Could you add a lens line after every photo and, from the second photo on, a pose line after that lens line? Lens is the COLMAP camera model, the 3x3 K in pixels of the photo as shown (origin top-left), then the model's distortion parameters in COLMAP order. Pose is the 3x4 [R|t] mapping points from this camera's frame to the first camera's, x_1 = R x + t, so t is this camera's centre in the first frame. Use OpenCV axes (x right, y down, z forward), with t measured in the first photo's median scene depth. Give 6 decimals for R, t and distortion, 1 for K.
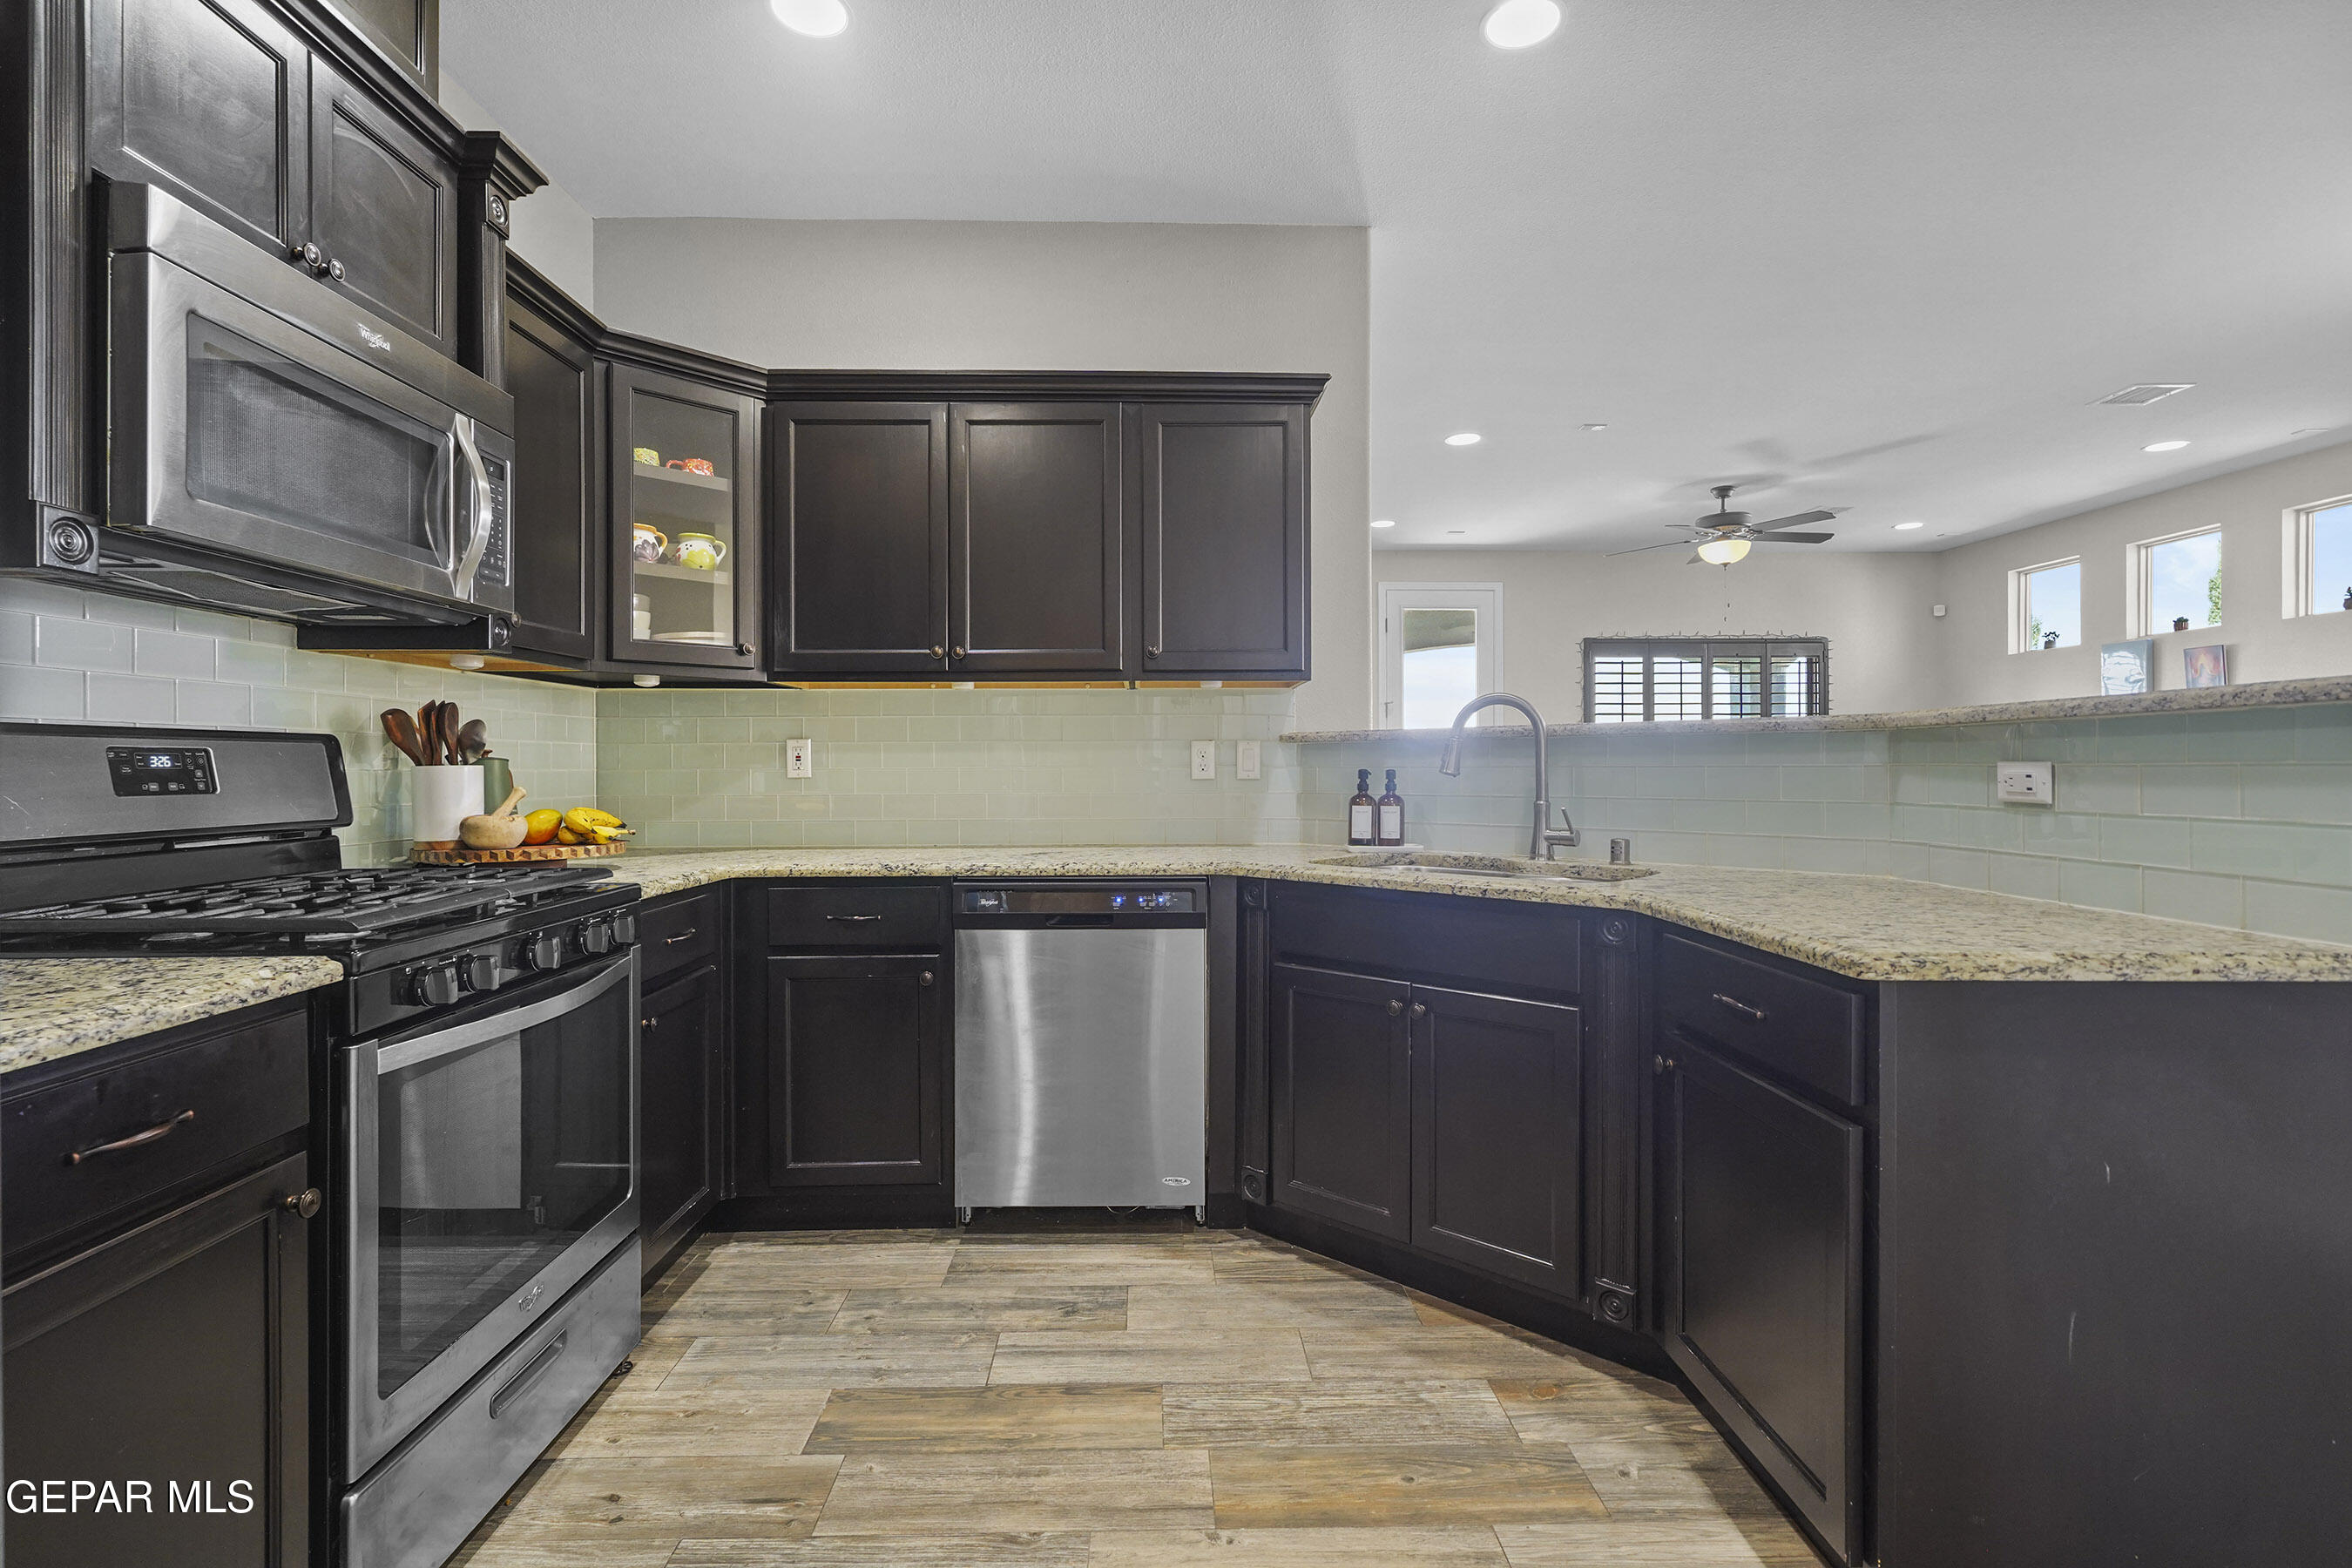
lens RADIAL K [[1081.1, 0, 1169.3], [0, 1081.1, 771.6], [0, 0, 1]] dist [-0.002113, 0.002074]
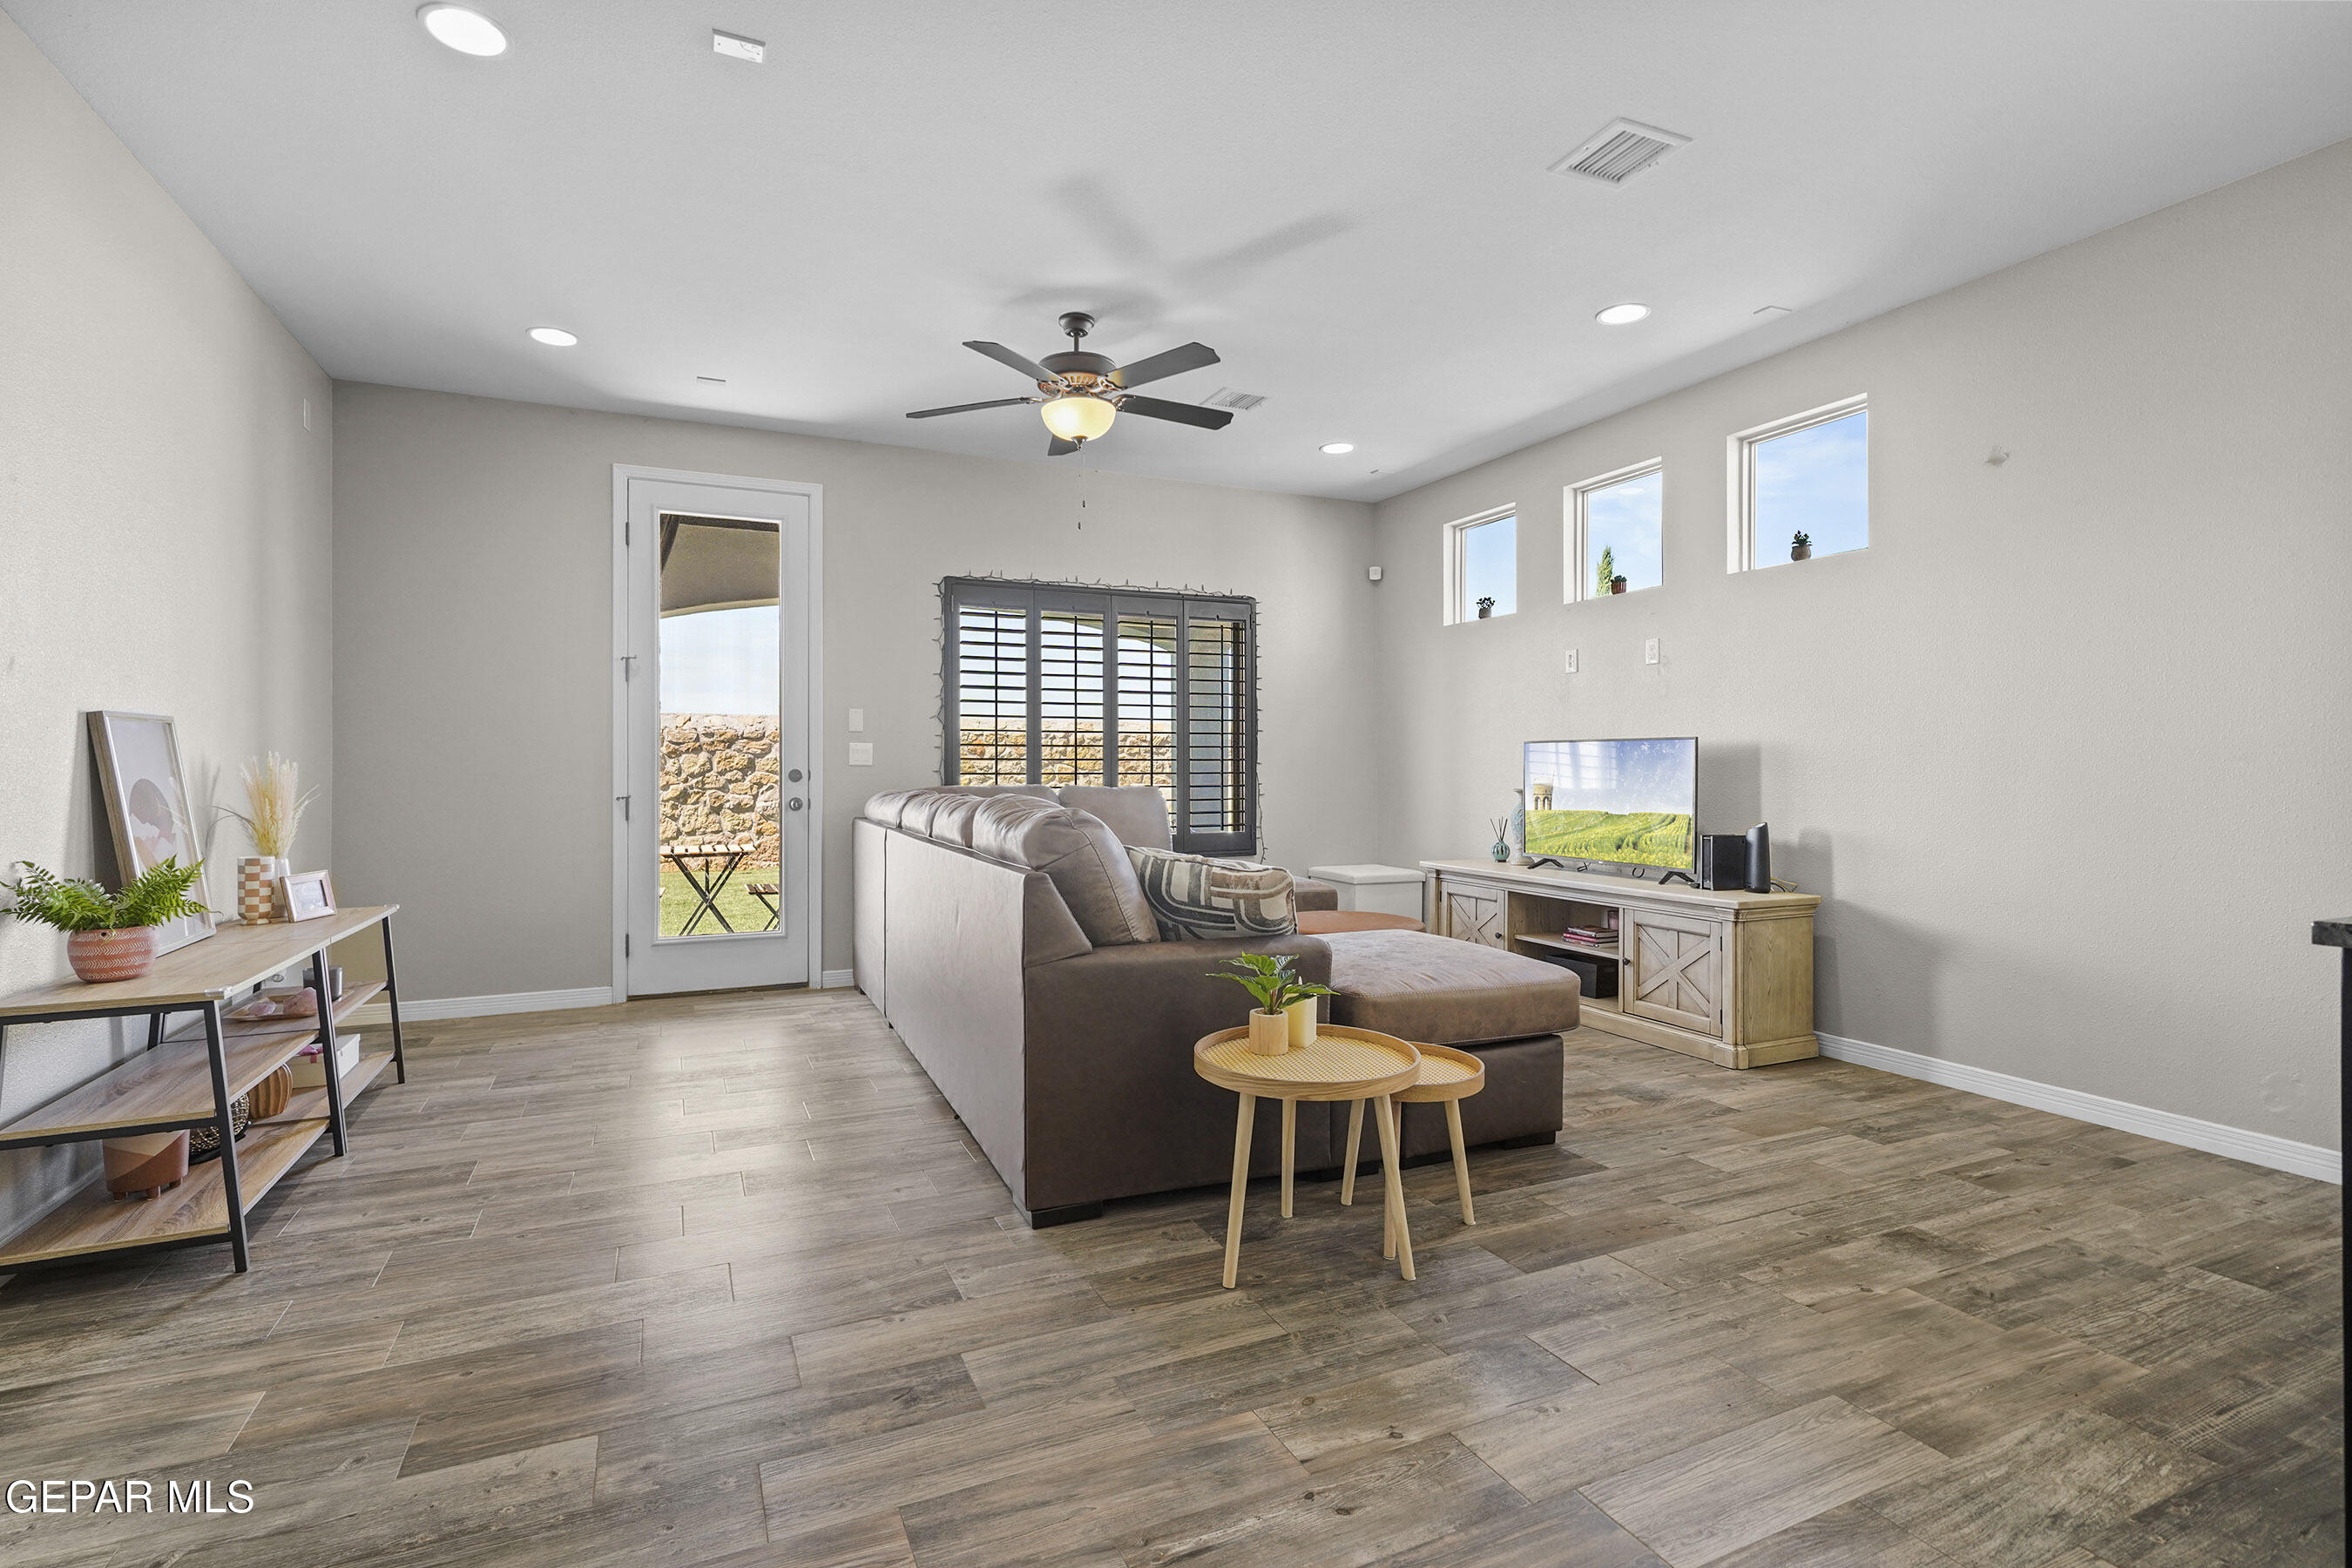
lens RADIAL K [[1081.1, 0, 1159.3], [0, 1081.1, 774.2], [0, 0, 1]] dist [-0.002113, 0.002074]
pose [[0.918443, -0.001149, 0.395552, 0.280085], [0.000603, 0.999999, 0.001505, 0.002869], [-0.395553, -0.001144, 0.918443, 0.366460]]
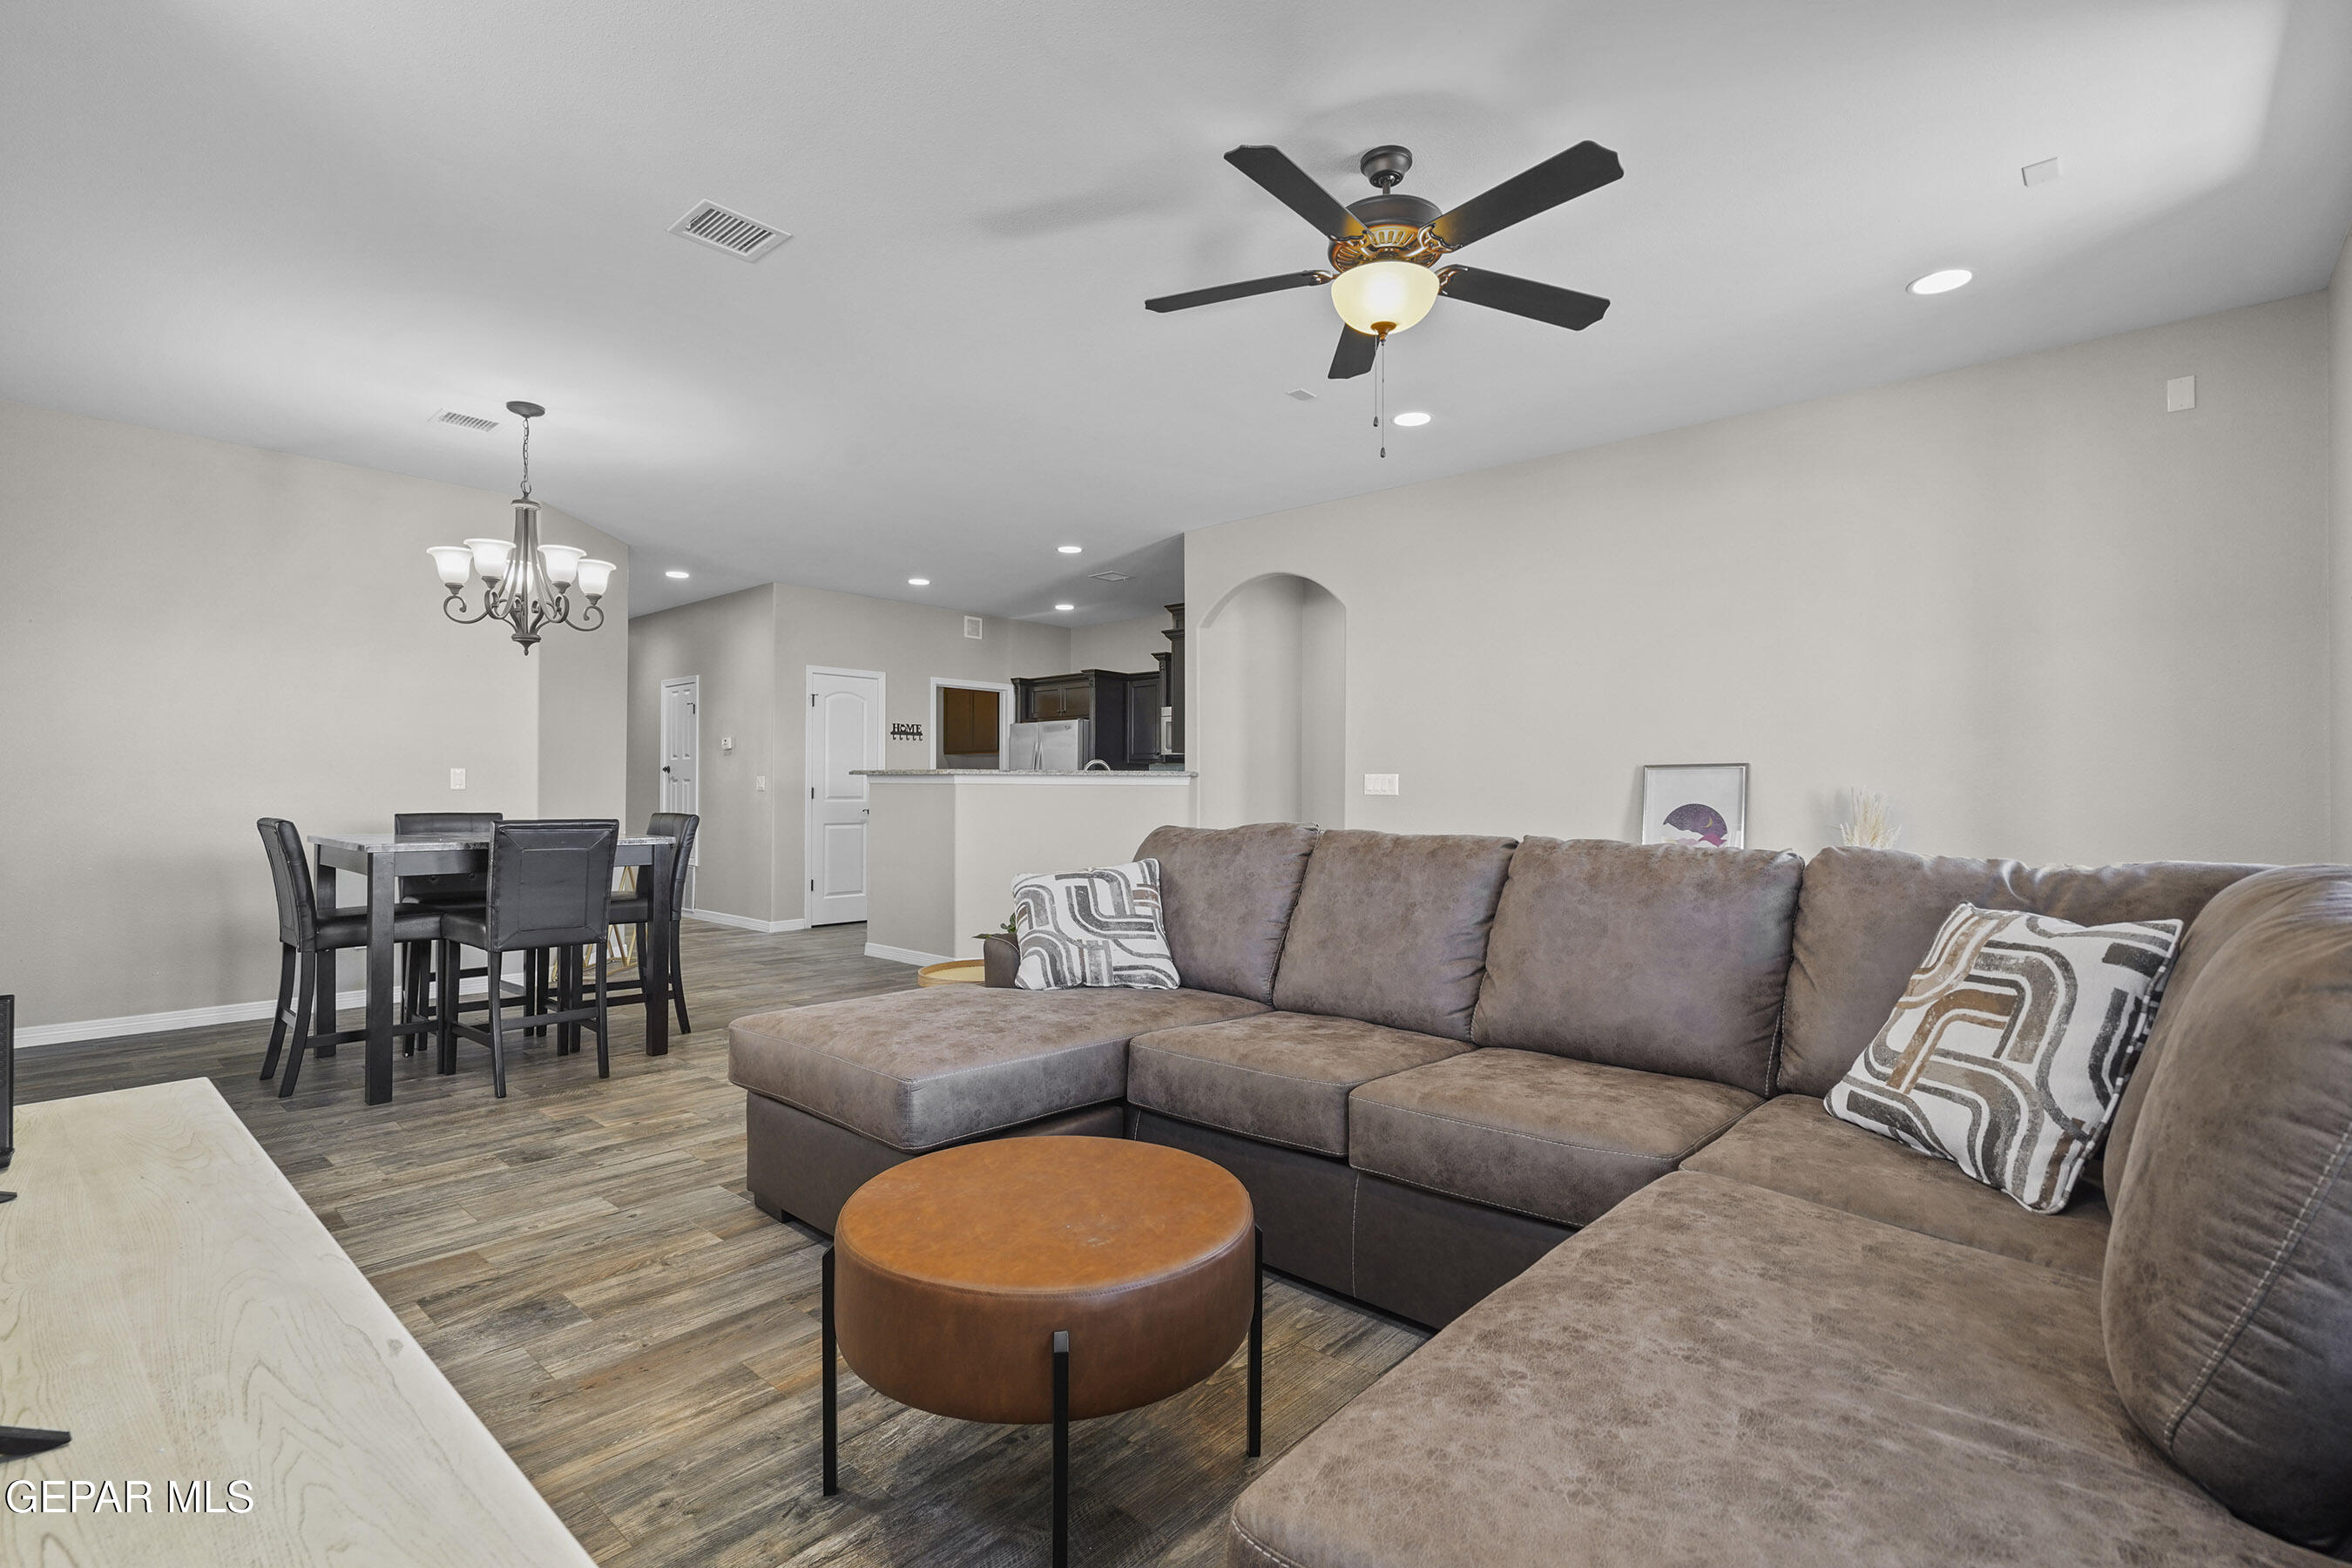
lens RADIAL K [[1081.1, 0, 1159.1], [0, 1081.1, 783.1], [0, 0, 1]] dist [-0.002113, 0.002074]
pose [[-0.687233, -0.005224, -0.726418, 0.820709], [-0.006147, 0.999980, -0.001375, -0.004287], [0.726411, 0.003521, -0.687252, 1.133729]]
